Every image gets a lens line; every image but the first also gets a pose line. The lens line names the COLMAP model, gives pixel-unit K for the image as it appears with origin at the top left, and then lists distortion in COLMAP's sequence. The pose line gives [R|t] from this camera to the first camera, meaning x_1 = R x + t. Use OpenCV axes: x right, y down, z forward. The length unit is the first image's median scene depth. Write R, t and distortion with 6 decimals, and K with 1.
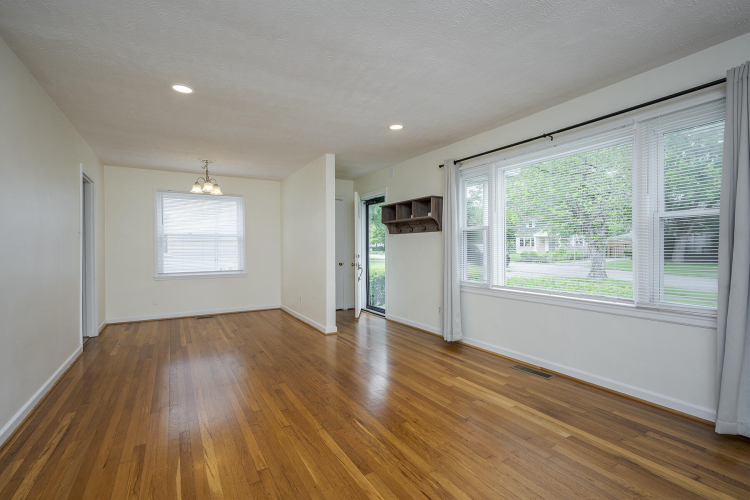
lens RADIAL K [[341.9, 0, 374.1], [0, 341.9, 249.1], [0, 0, 1]] dist [-0.001717, 0.000250]
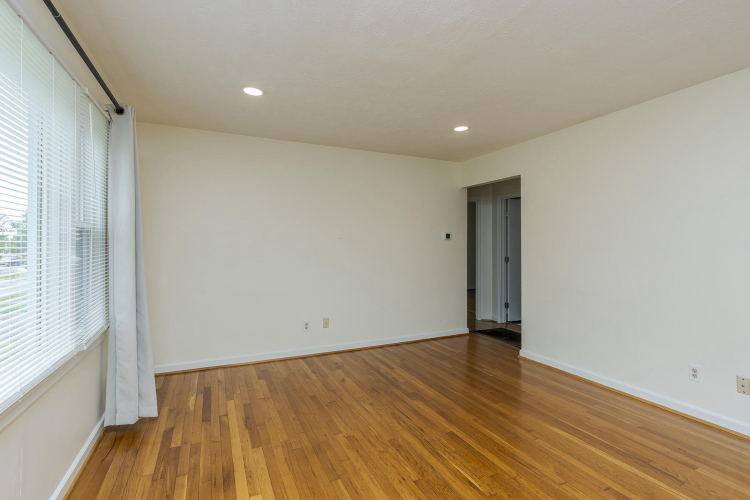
lens RADIAL K [[341.9, 0, 374.1], [0, 341.9, 249.1], [0, 0, 1]] dist [-0.001717, 0.000250]
pose [[-0.994465, 0.004403, 0.104974, 0.048512], [0.004922, 0.999977, 0.004692, -0.022766], [-0.104951, 0.005183, -0.994464, 0.870984]]
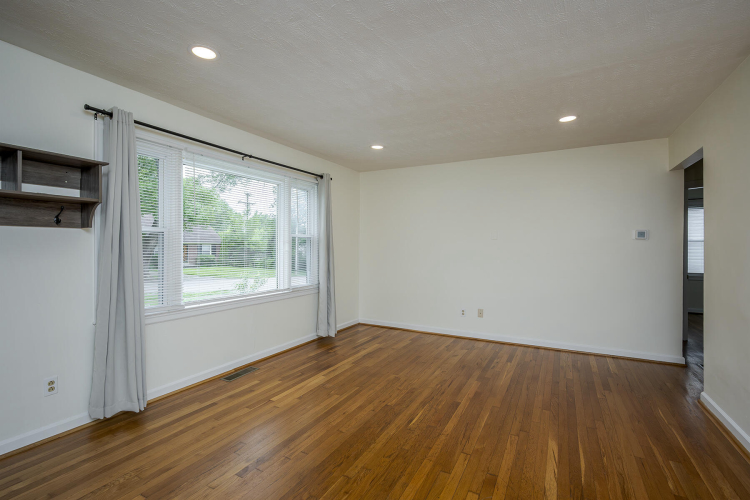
lens RADIAL K [[341.9, 0, 374.1], [0, 341.9, 249.1], [0, 0, 1]] dist [-0.001717, 0.000250]
pose [[-0.509333, 0.000647, 0.860570, -0.435102], [0.000739, 1.000000, -0.000315, -0.016581], [-0.860569, 0.000476, -0.509333, 0.790441]]
